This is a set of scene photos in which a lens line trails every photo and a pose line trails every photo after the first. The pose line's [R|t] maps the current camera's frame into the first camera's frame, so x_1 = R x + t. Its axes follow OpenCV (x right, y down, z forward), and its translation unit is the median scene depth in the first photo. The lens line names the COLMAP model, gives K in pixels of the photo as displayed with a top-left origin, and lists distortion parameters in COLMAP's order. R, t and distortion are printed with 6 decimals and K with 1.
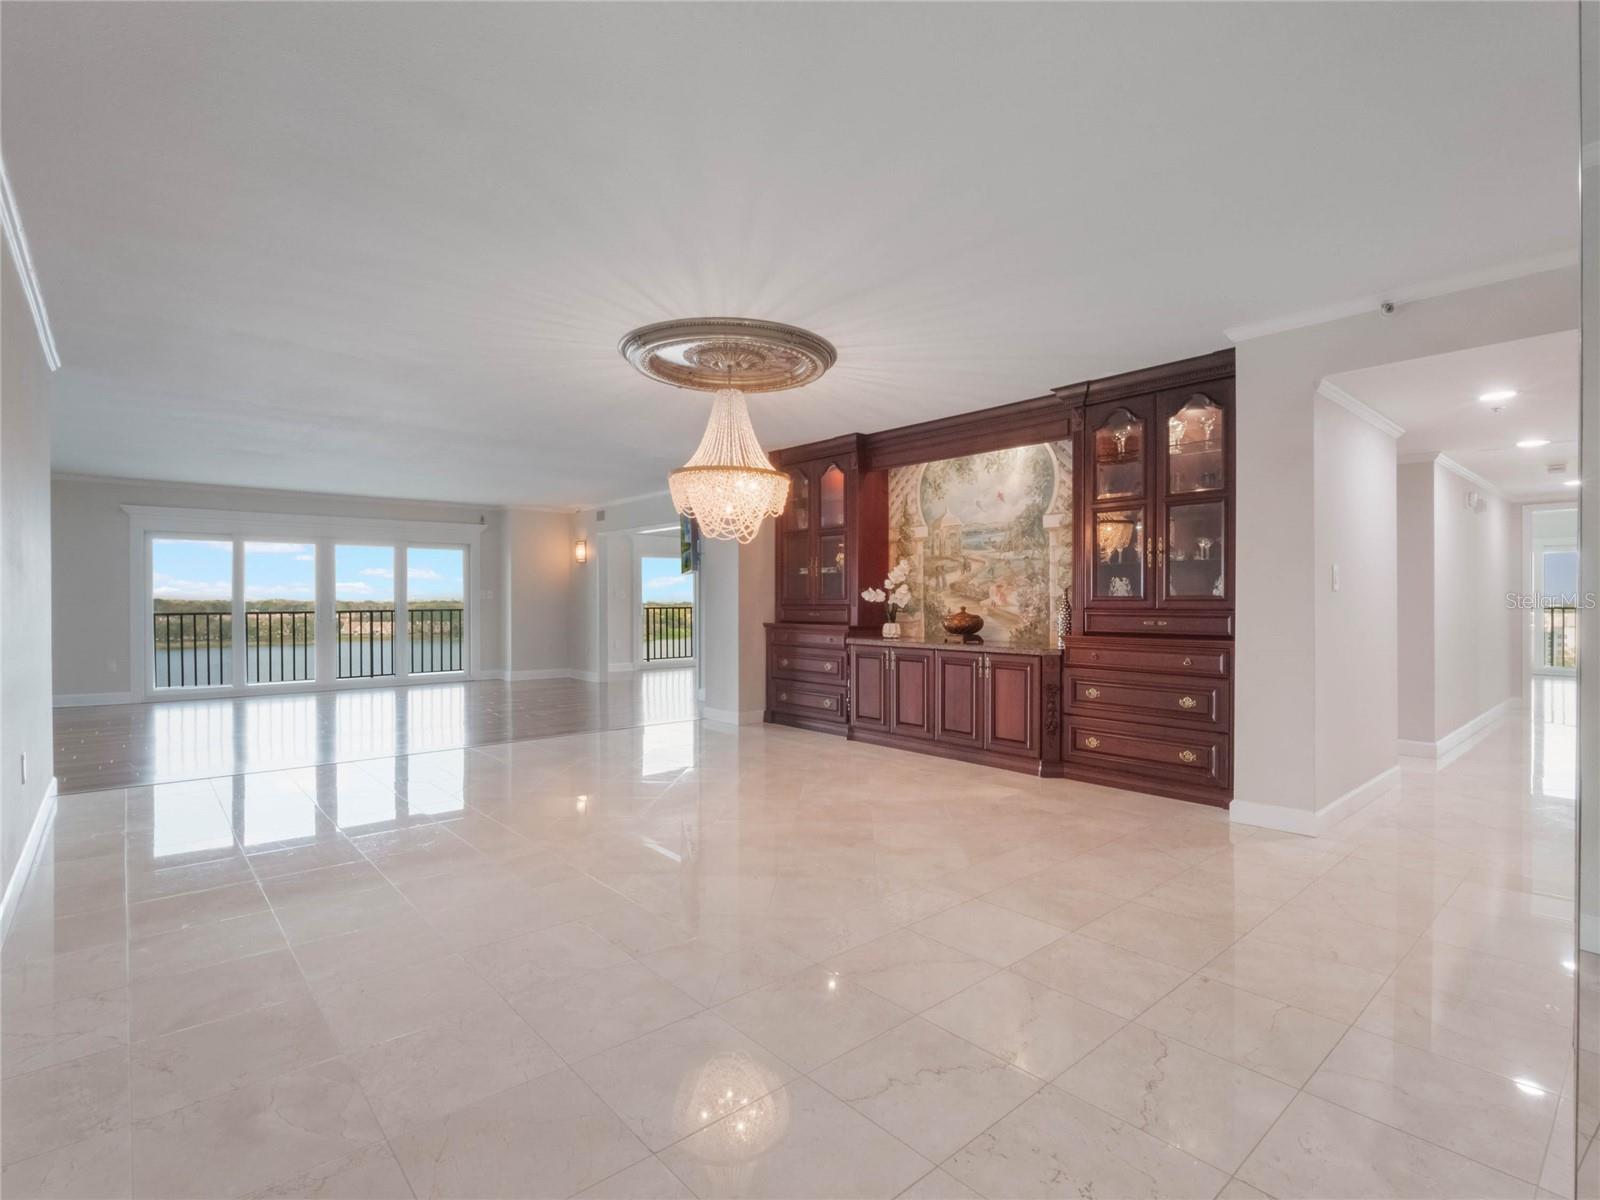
lens RADIAL K [[769.3, 0, 800.0], [0, 769.3, 600.0], [0, 0, 1]] dist [0.000294, -0.000557]
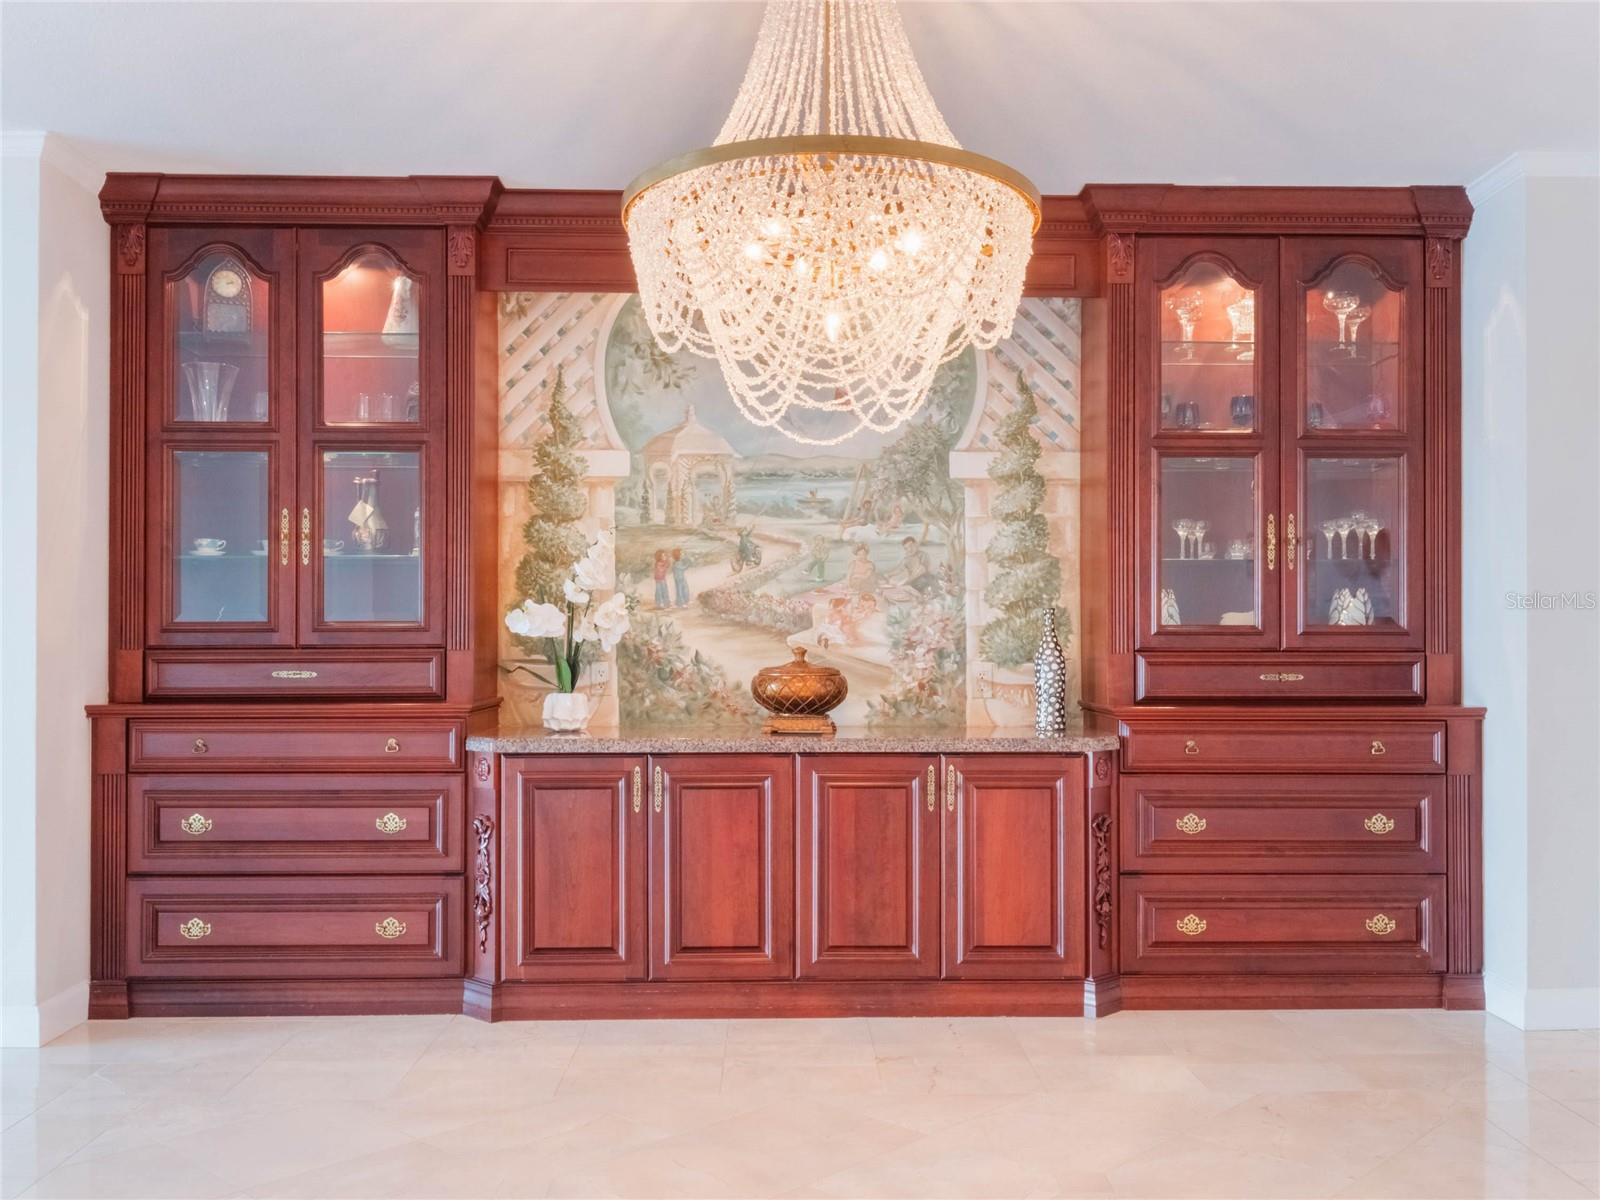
lens RADIAL K [[1492.9, 0, 800.0], [0, 1492.9, 600.0], [0, 0, 1]] dist [0.037586, -0.022150]
pose [[0.643182, 0.016356, 0.765539, -0.420457], [-0.000928, 0.999788, -0.020581, -0.001142], [-0.765713, 0.012527, 0.643061, 0.473280]]
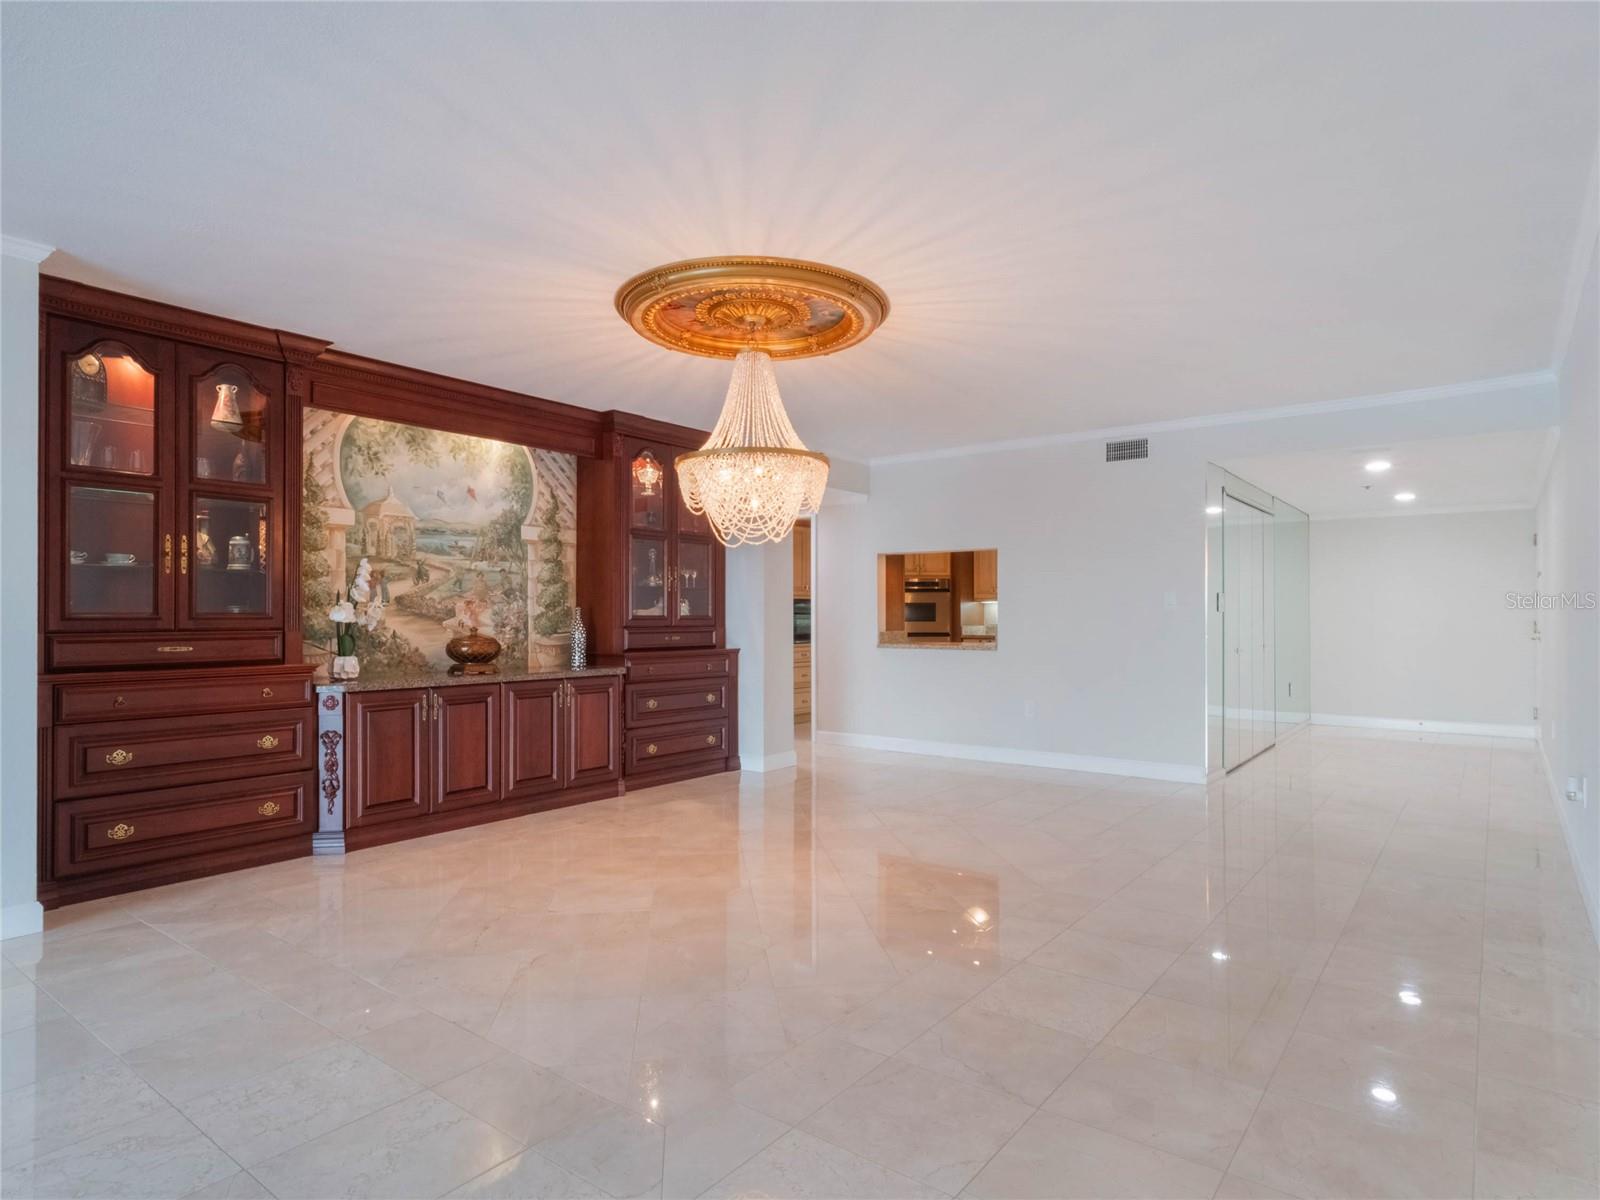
lens RADIAL K [[910.9, 0, 800.0], [0, 910.9, 600.0], [0, 0, 1]] dist [0.000414, -0.000127]
pose [[-0.189287, 0.017550, 0.981765, -0.767407], [-0.000284, 0.999839, -0.017927, -0.003225], [-0.981922, -0.003672, -0.189251, 0.853870]]
